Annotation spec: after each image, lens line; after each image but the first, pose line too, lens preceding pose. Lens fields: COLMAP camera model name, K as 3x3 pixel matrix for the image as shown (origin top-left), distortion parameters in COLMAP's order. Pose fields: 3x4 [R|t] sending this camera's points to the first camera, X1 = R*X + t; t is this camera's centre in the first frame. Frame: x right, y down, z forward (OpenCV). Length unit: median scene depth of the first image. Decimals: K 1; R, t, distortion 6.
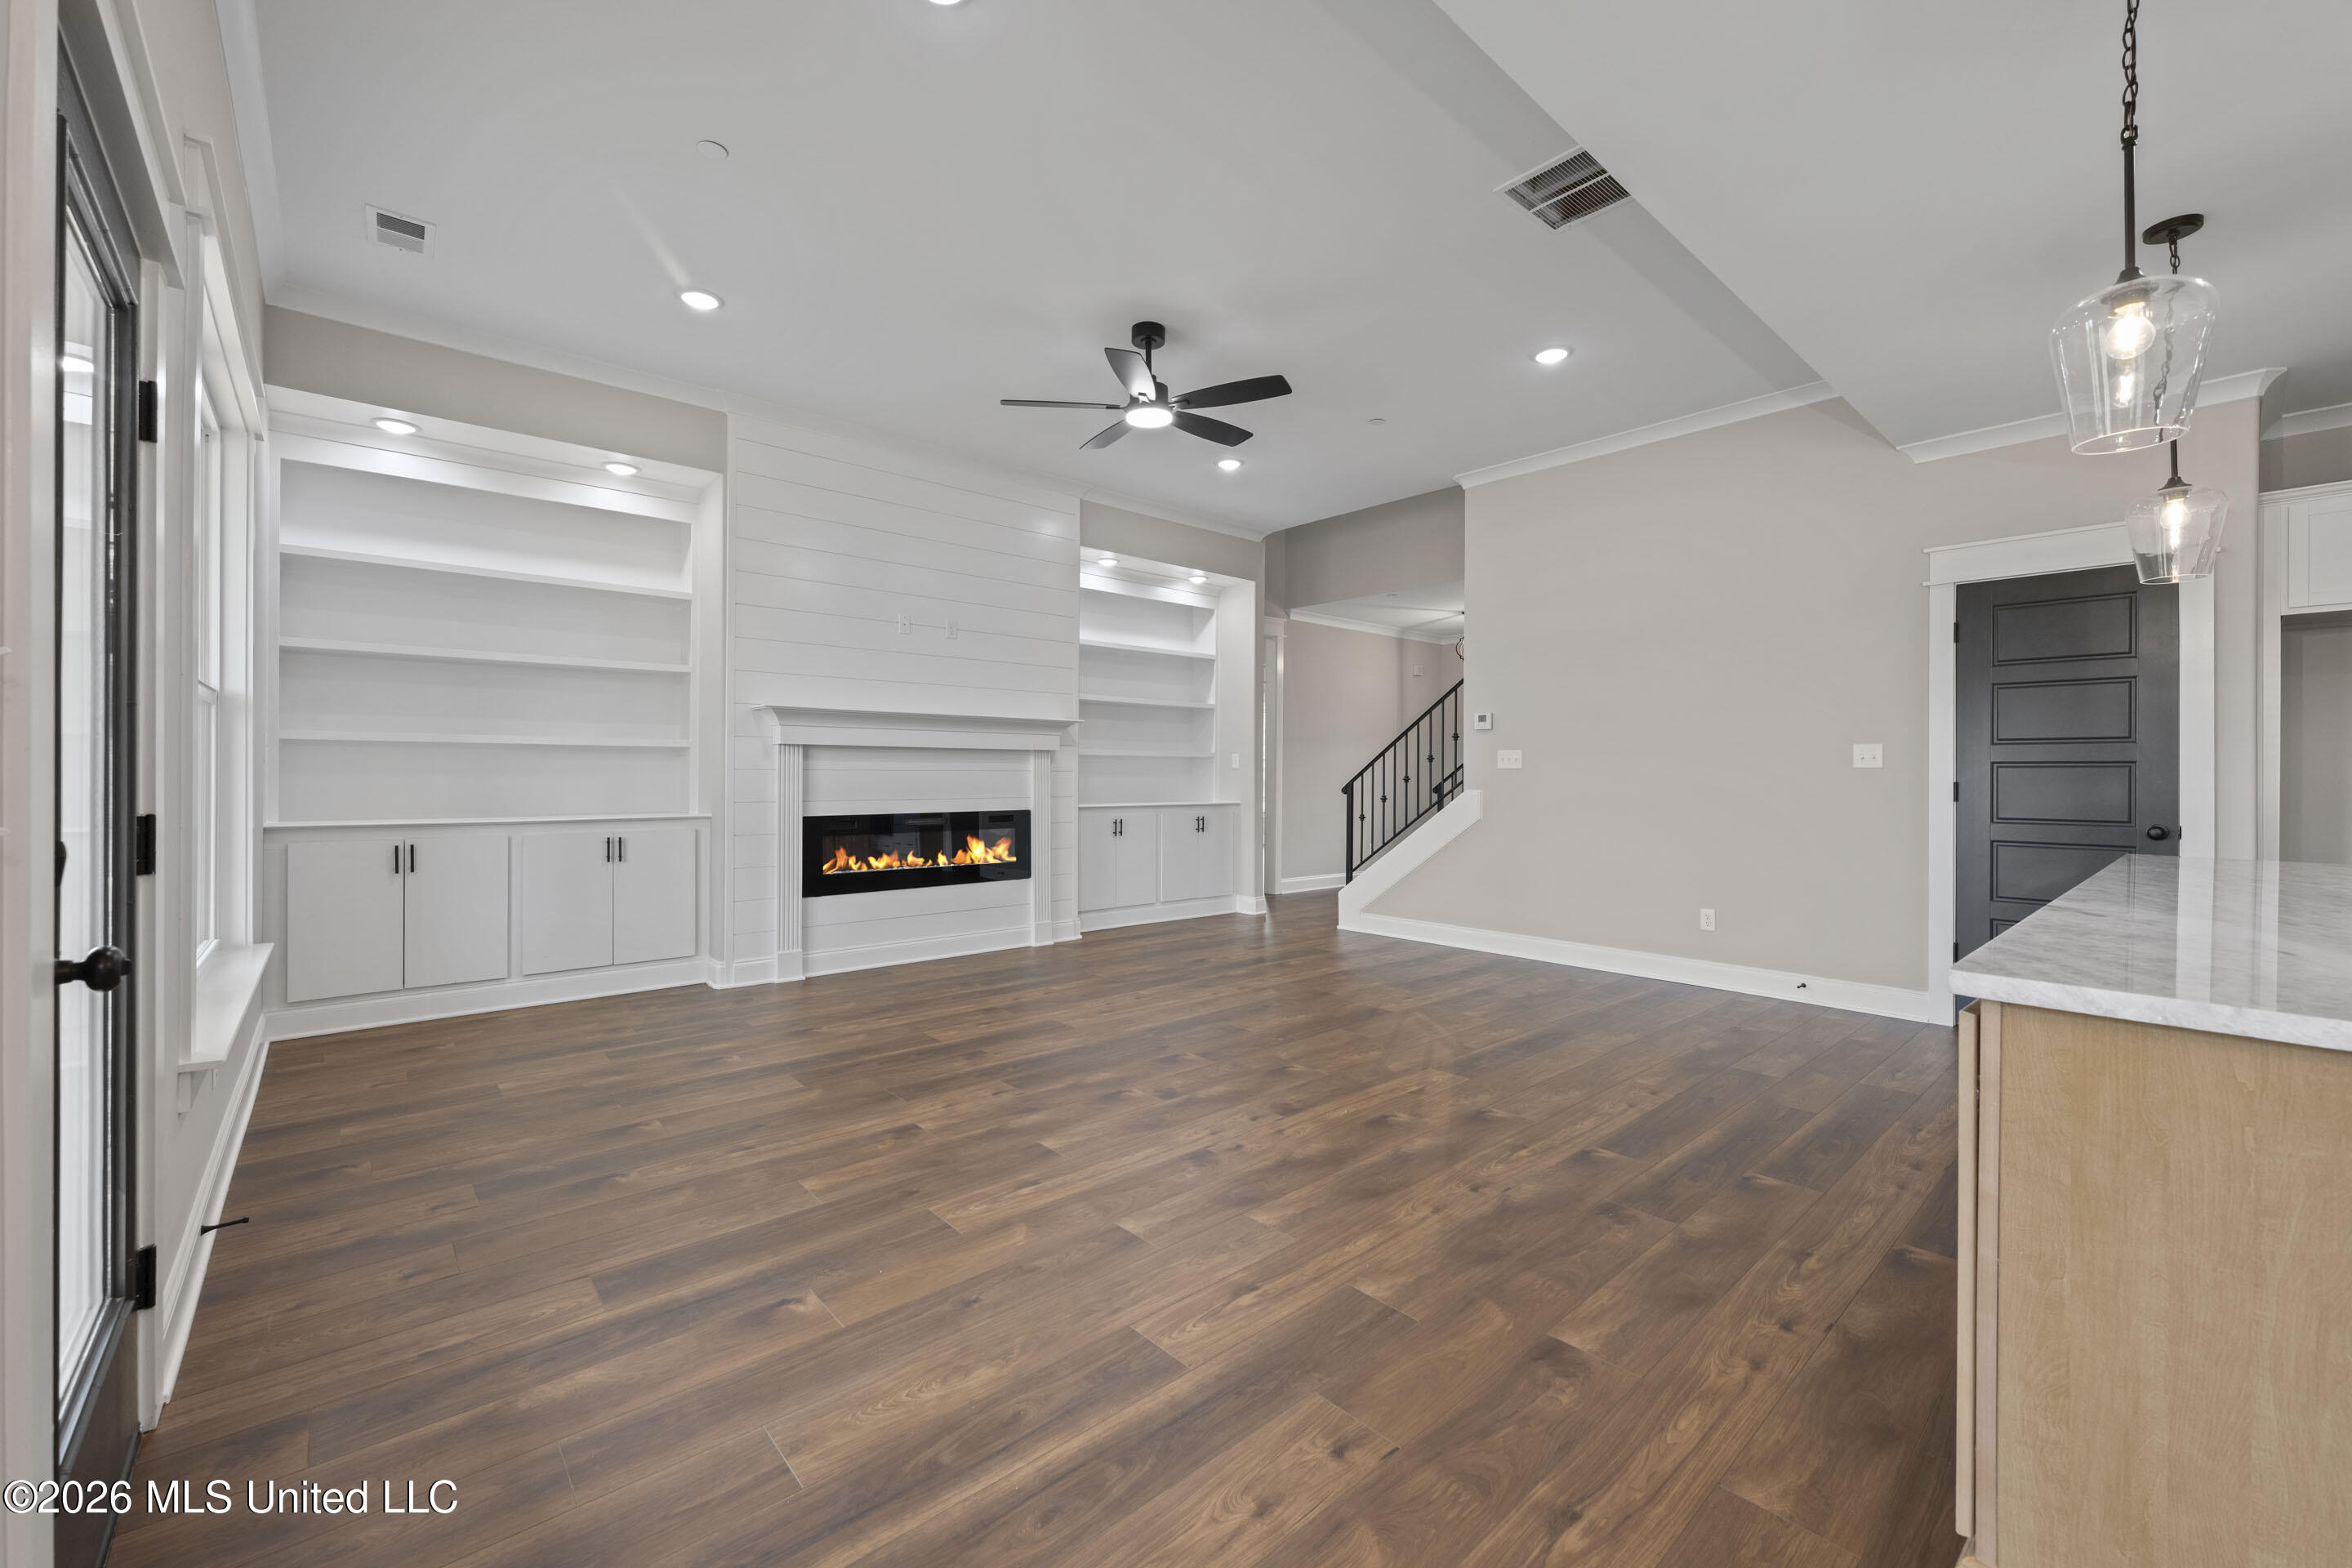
lens RADIAL K [[944.9, 0, 1178.8], [0, 944.9, 771.1], [0, 0, 1]] dist [-0.000193, -0.000017]
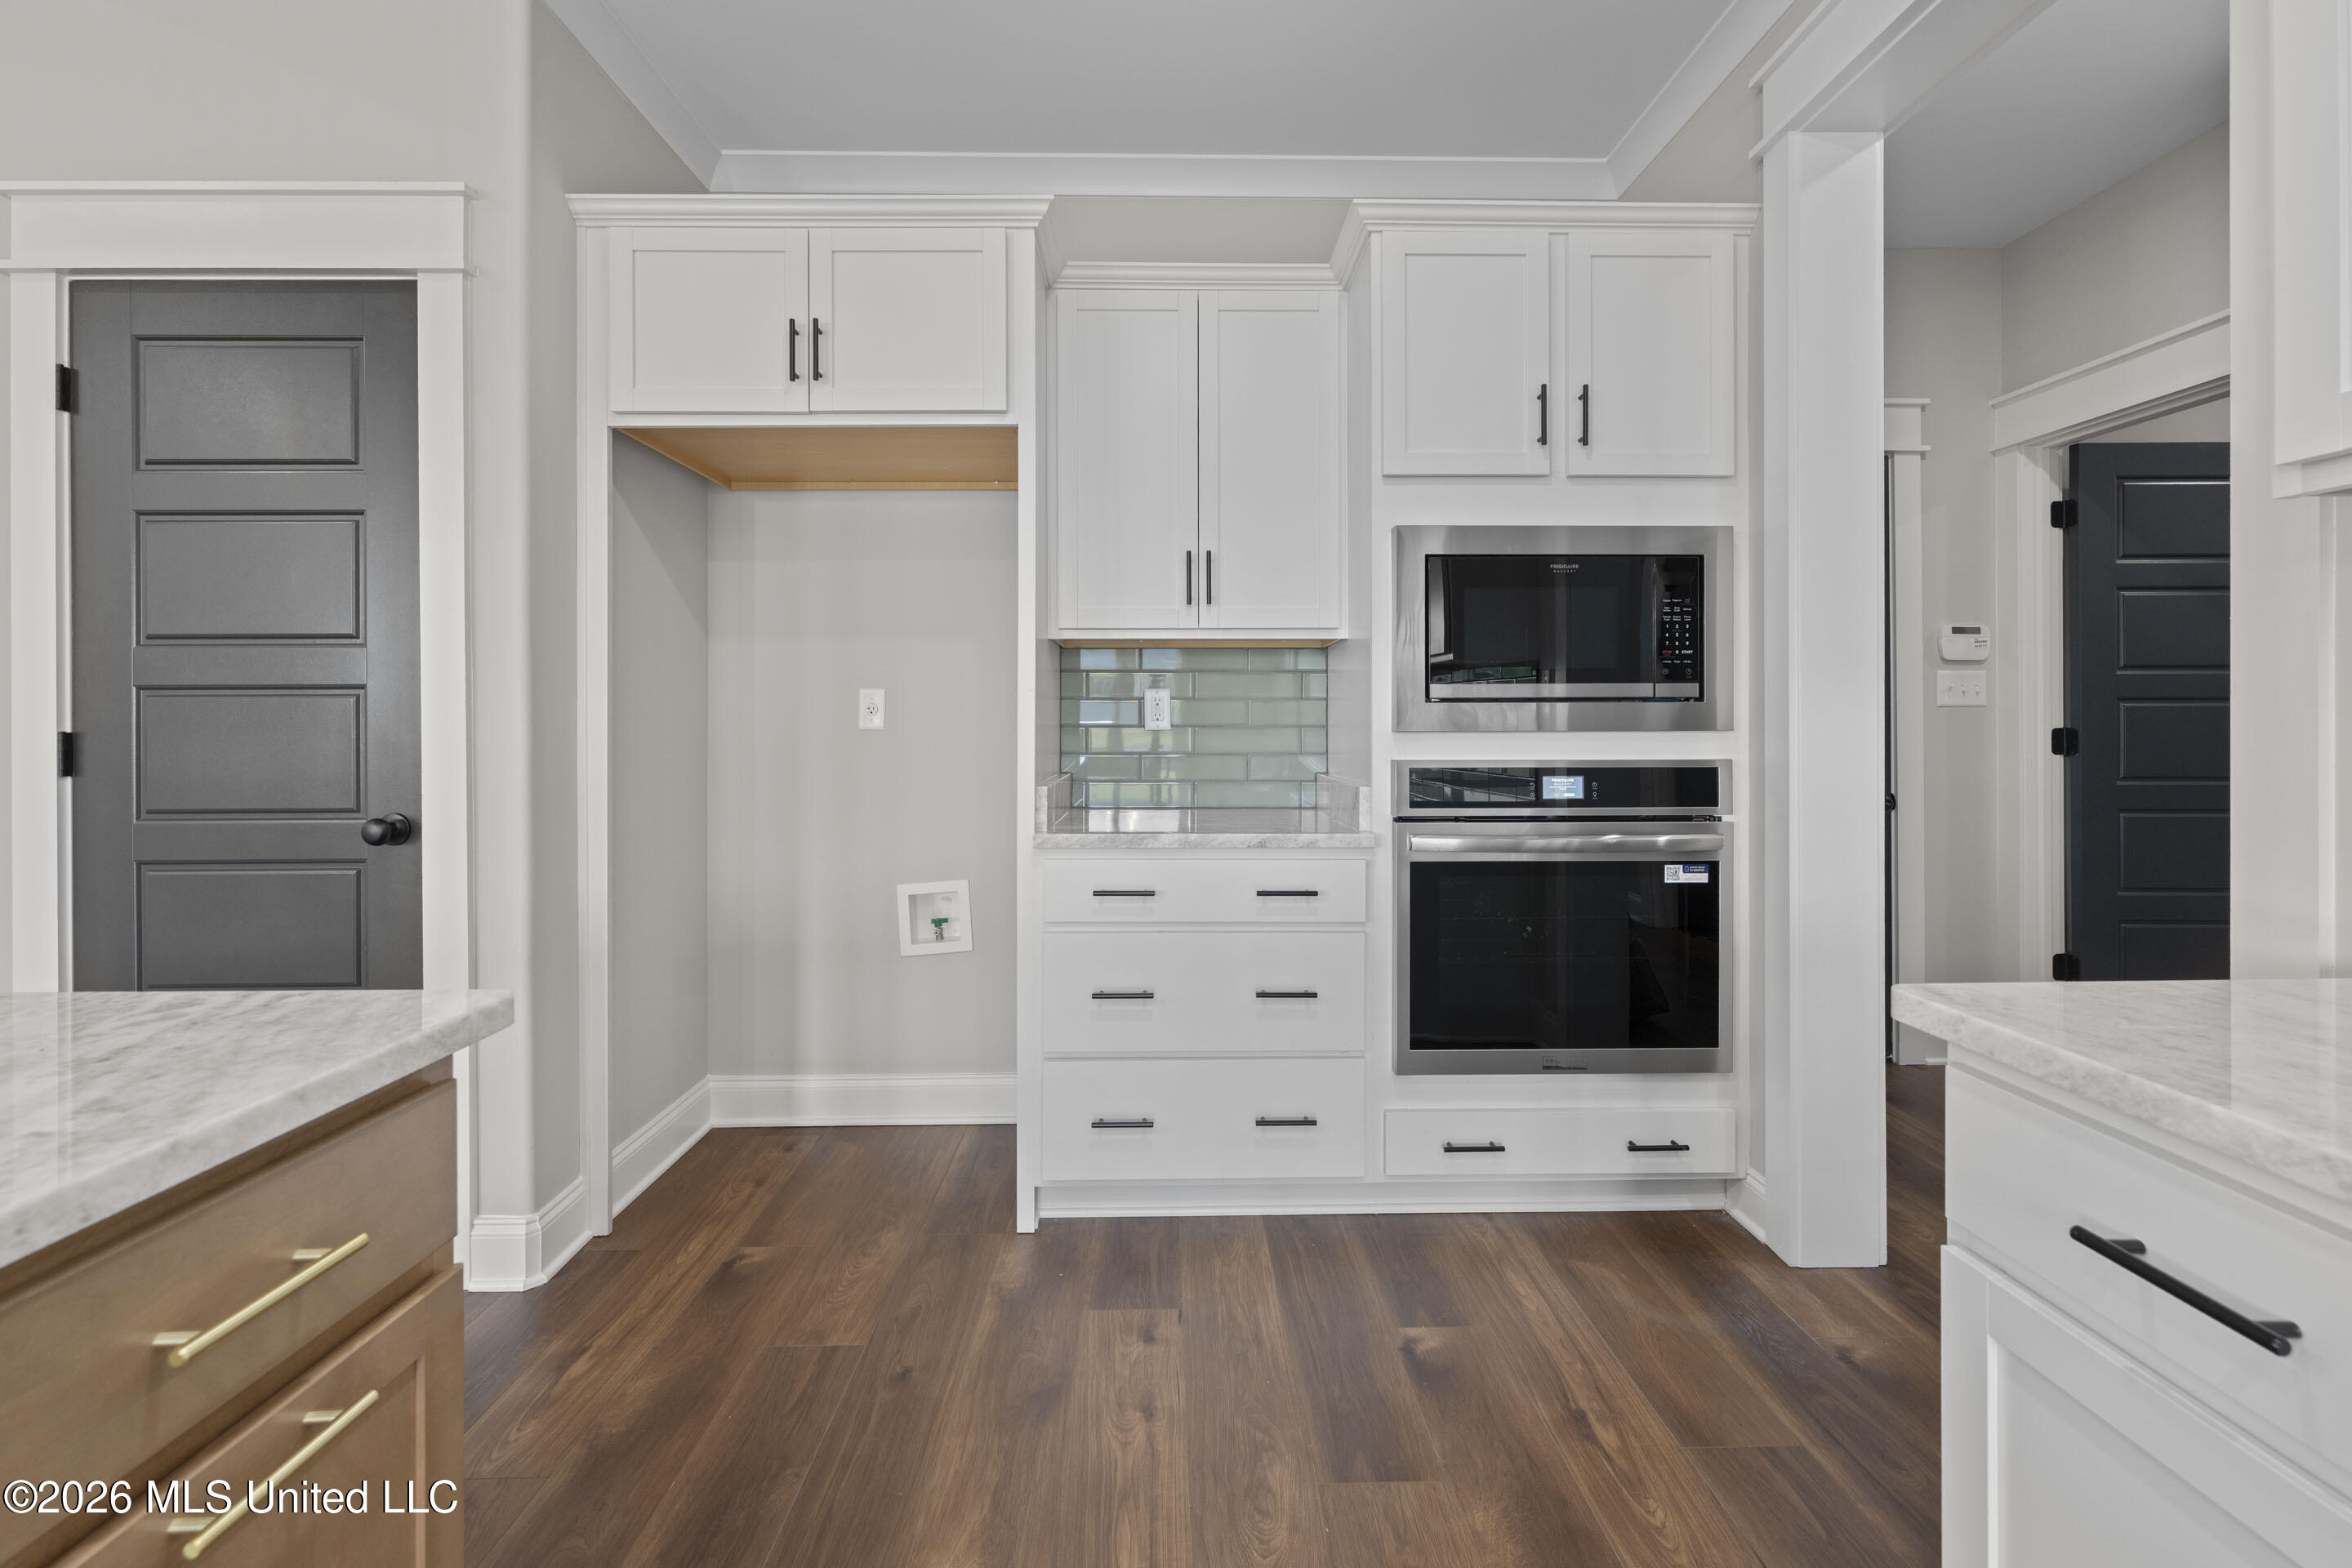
lens RADIAL K [[972.3, 0, 1168.8], [0, 972.3, 723.3], [0, 0, 1]] dist [0.000924, 0.000060]
pose [[0.648359, -0.010024, 0.761269, 0.589968], [0.004133, 0.999945, 0.009648, 0.003990], [-0.761324, -0.003109, 0.648364, 0.237499]]
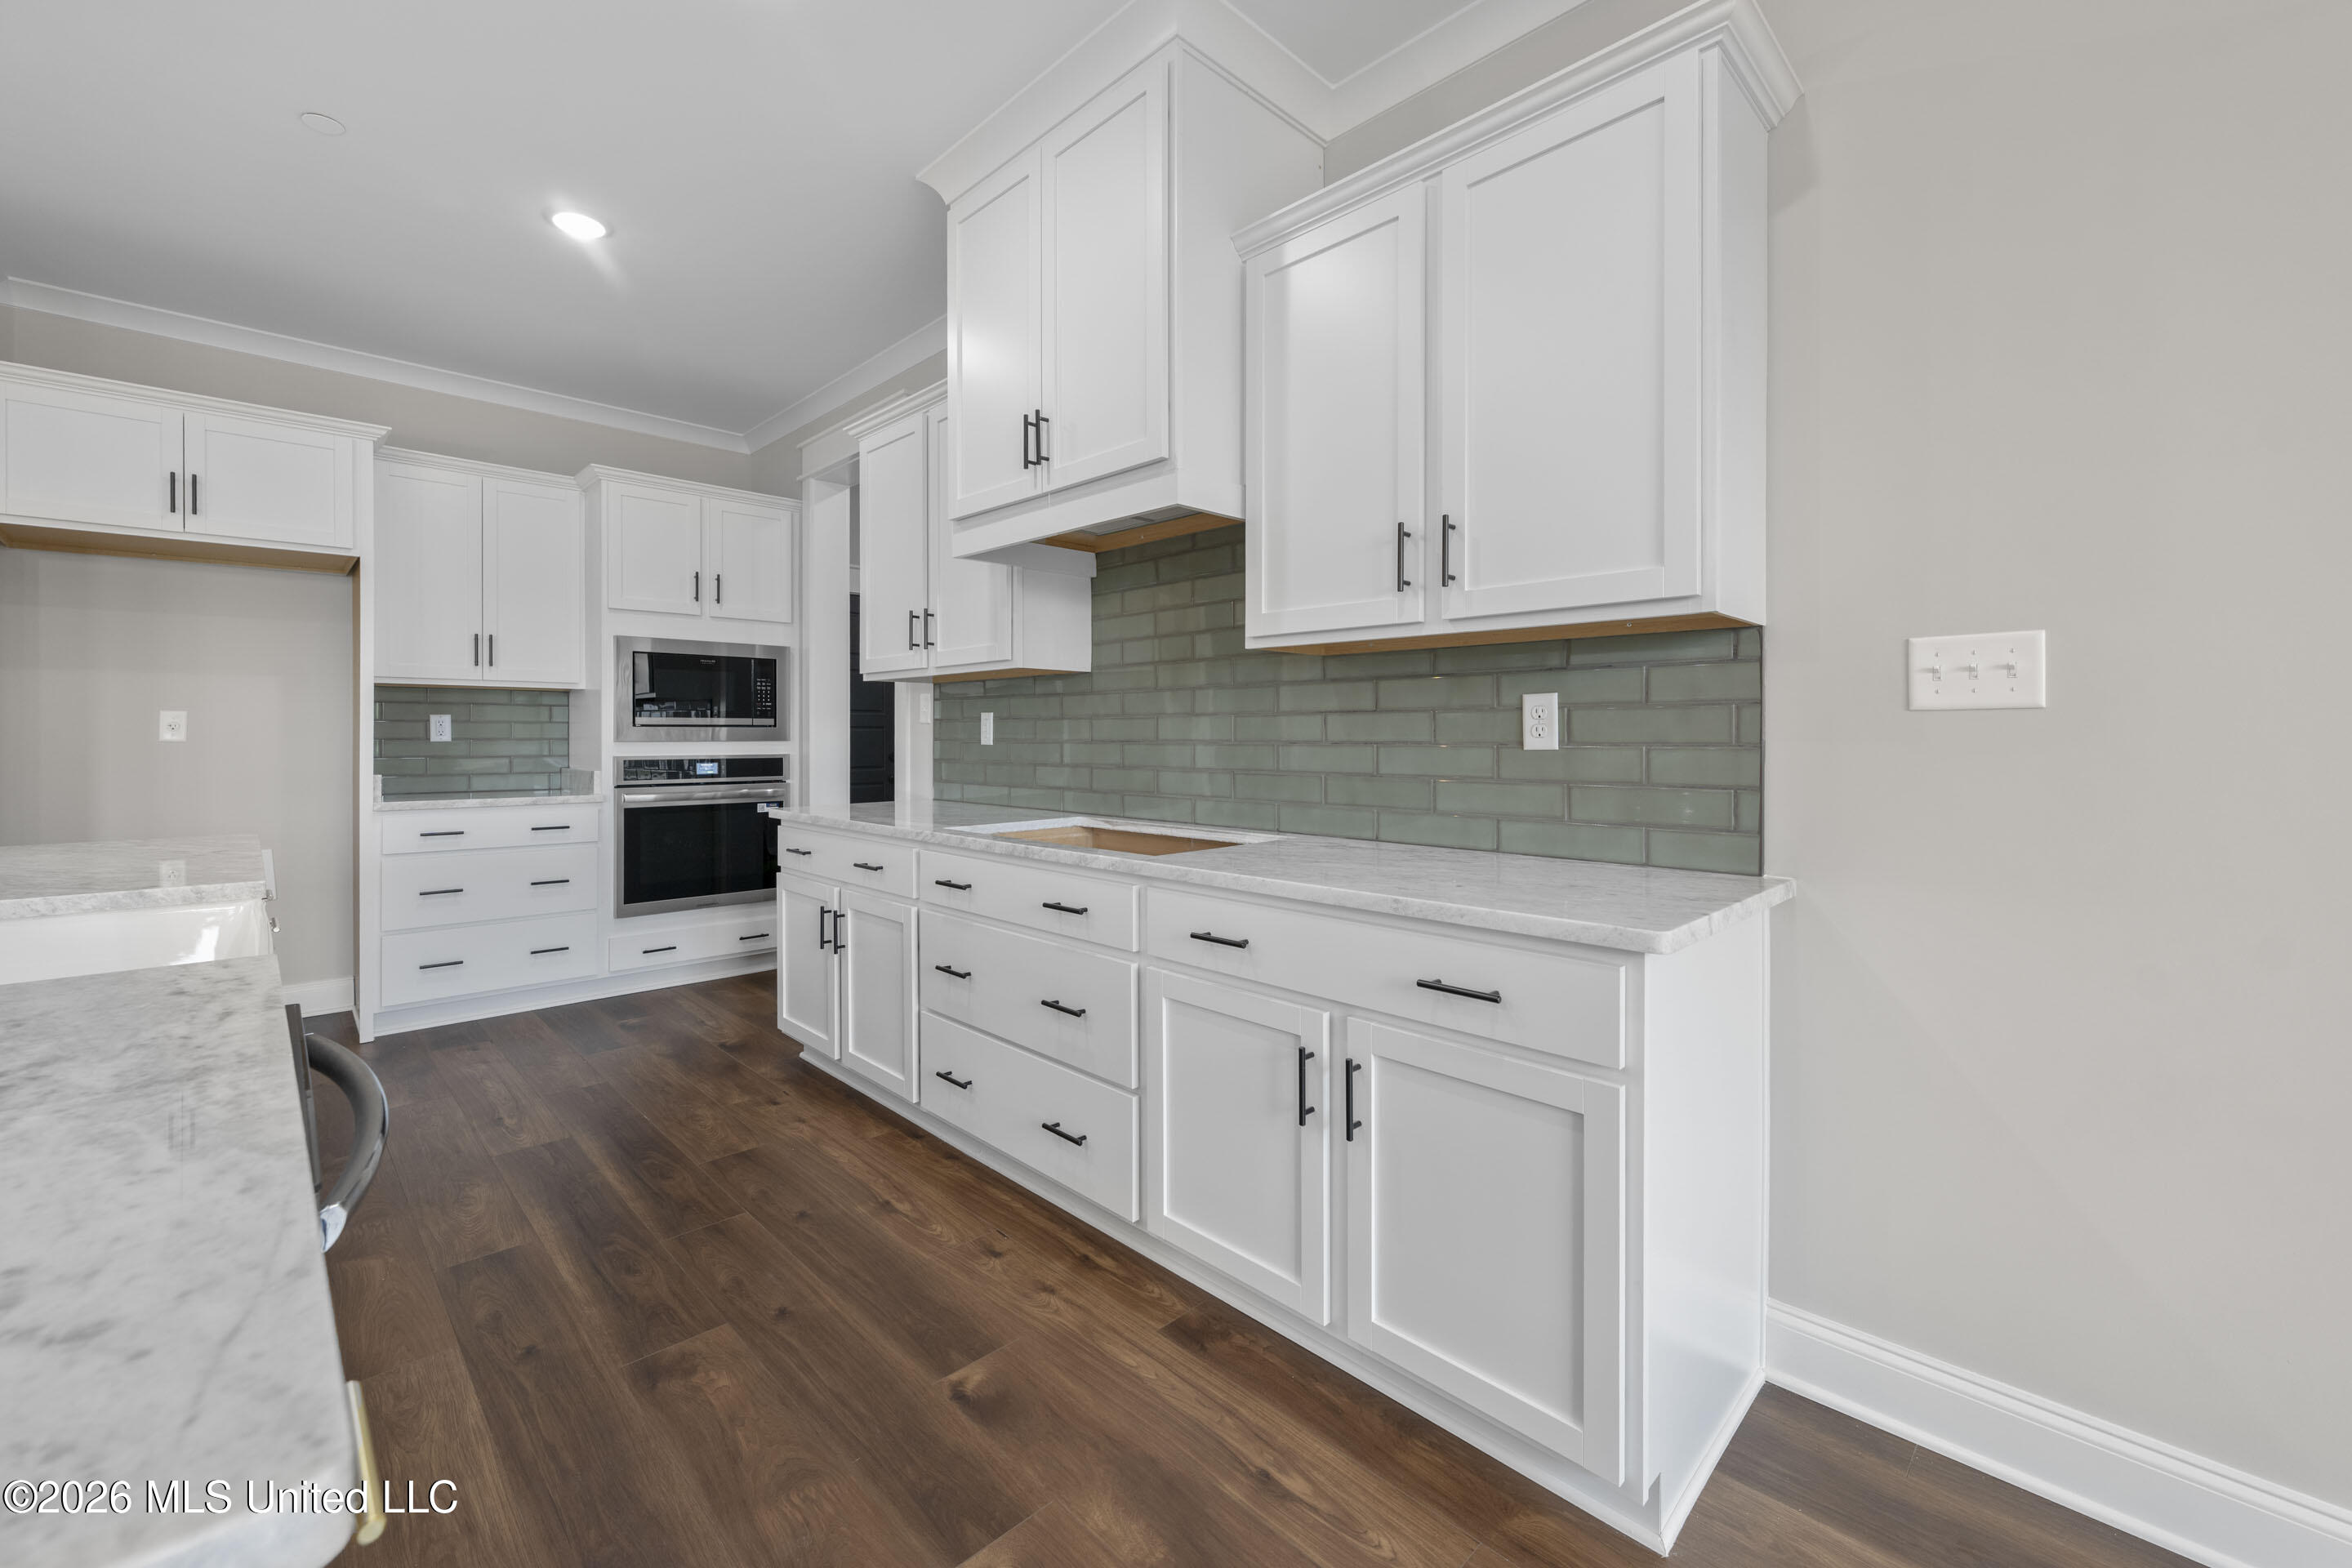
lens RADIAL K [[955.7, 0, 1167.9], [0, 955.7, 734.1], [0, 0, 1]] dist [-0.002245, -0.000095]
pose [[-0.043253, -0.006302, 0.999044, 0.217628], [-0.003364, 0.999975, 0.006162, 0.000120], [-0.999058, -0.003094, -0.043273, 0.041285]]
